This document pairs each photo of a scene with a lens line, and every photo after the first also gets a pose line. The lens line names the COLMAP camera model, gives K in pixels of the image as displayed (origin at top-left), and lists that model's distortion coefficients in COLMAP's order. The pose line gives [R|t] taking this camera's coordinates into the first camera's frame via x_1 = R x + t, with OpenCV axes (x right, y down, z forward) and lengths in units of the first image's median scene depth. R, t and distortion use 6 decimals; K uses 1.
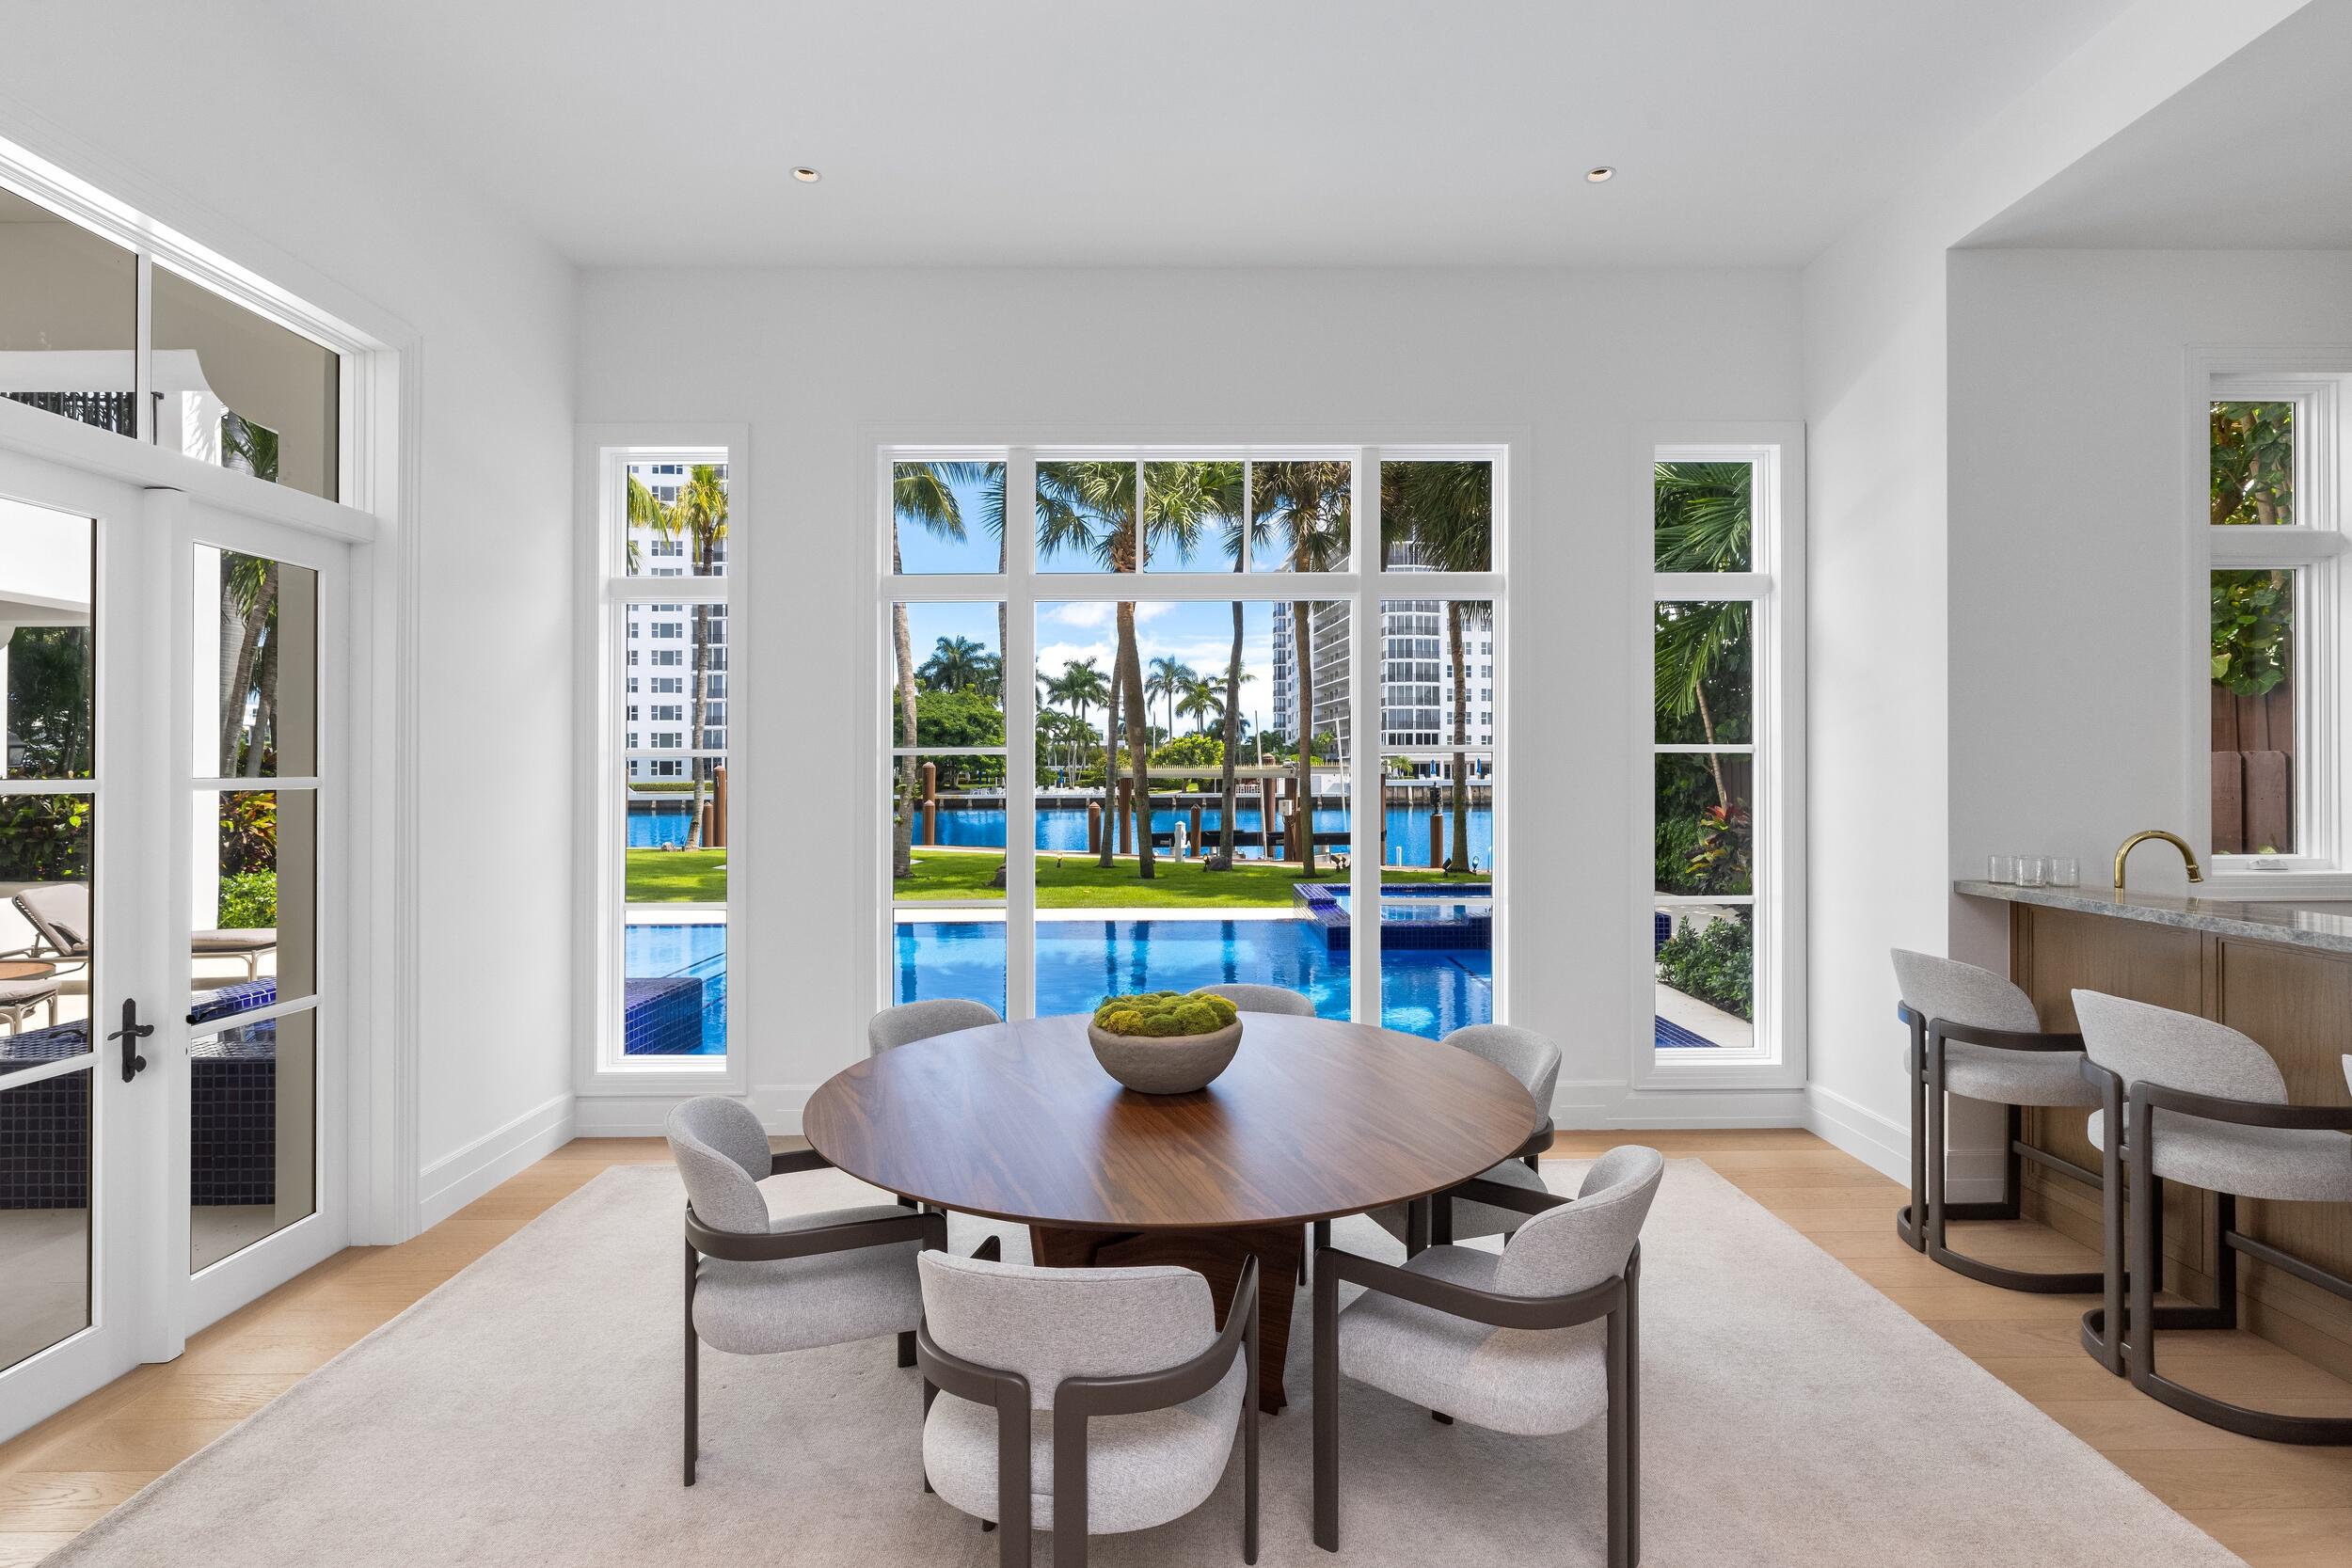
lens RADIAL K [[1121.0, 0, 1195.3], [0, 1121.0, 770.3], [0, 0, 1]] dist [0.001532, -0.000175]
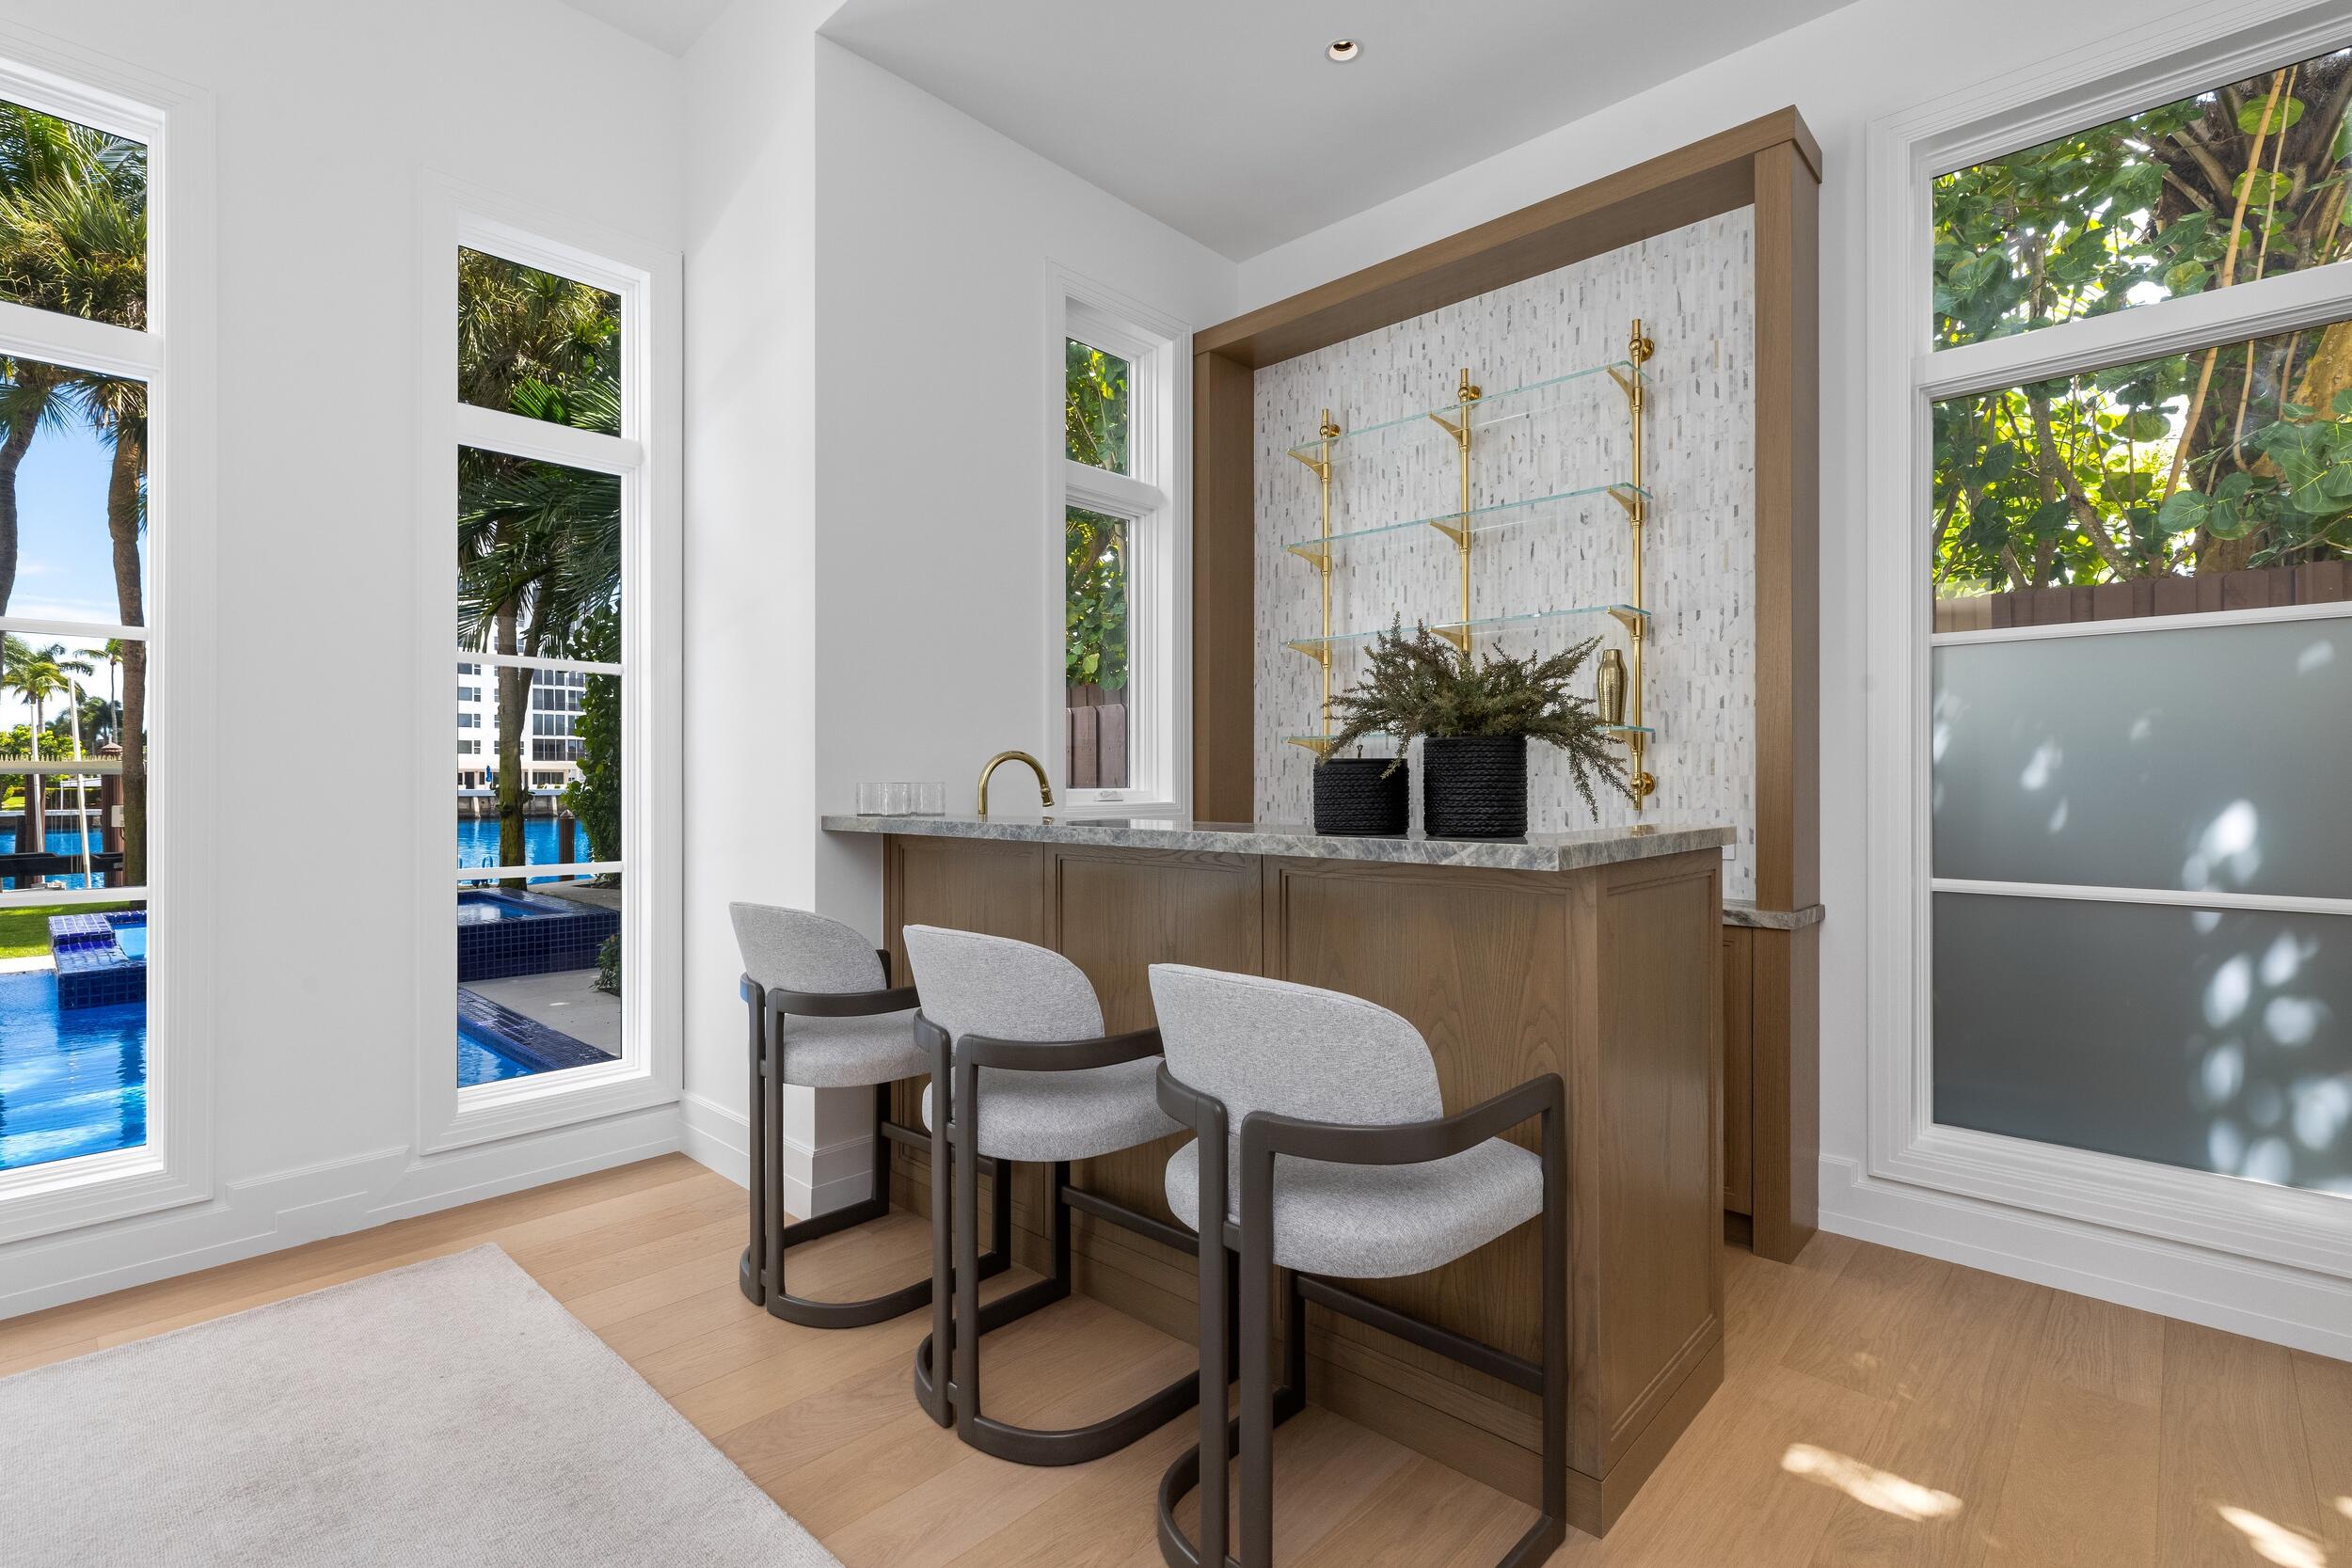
lens RADIAL K [[1074.7, 0, 1178.6], [0, 1074.7, 789.0], [0, 0, 1]] dist [0.004510, -0.000039]
pose [[0.690912, 0.000378, 0.722939, 0.302680], [-0.002744, 0.999994, 0.002099, 0.079147], [-0.722934, -0.003434, 0.690908, 0.287230]]
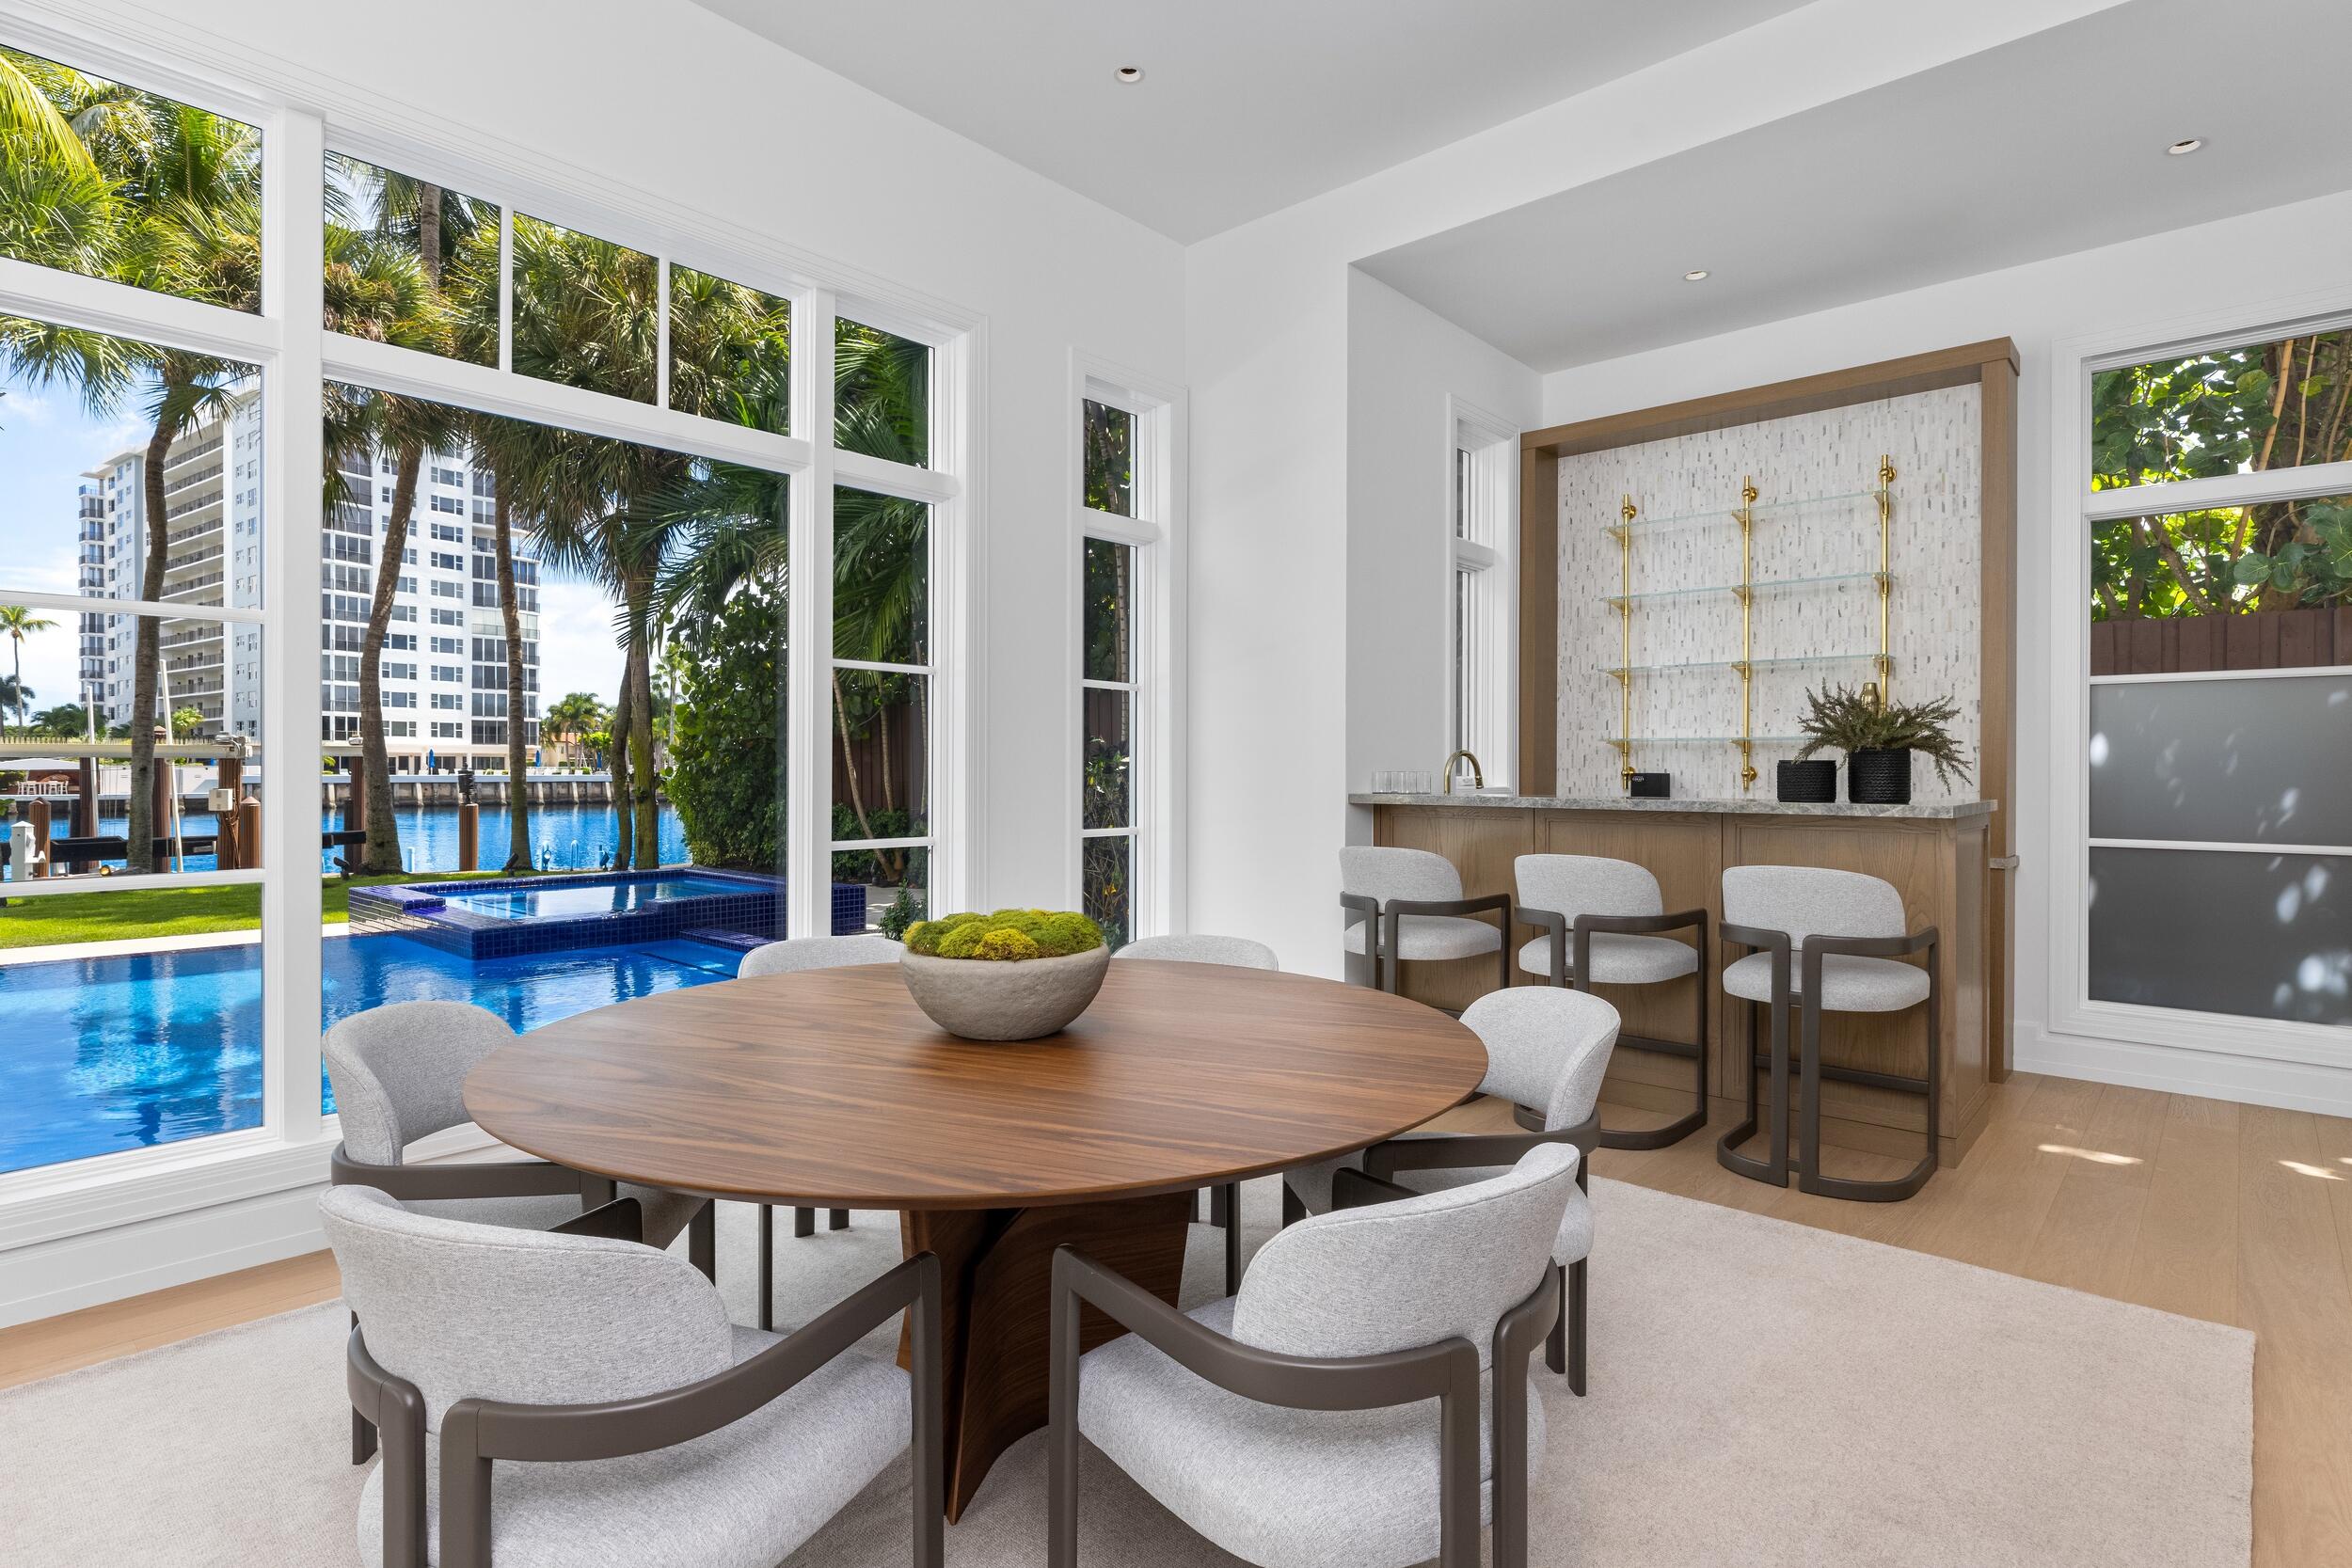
lens RADIAL K [[1187.1, 0, 1176.0], [0, 1187.1, 784.0], [0, 0, 1]] dist [-0.000180, 0.000280]
pose [[0.675253, 0.000161, 0.737587, -0.395267], [-0.007495, 0.999950, 0.006643, 0.083504], [-0.737548, -0.010014, 0.675220, 0.291746]]
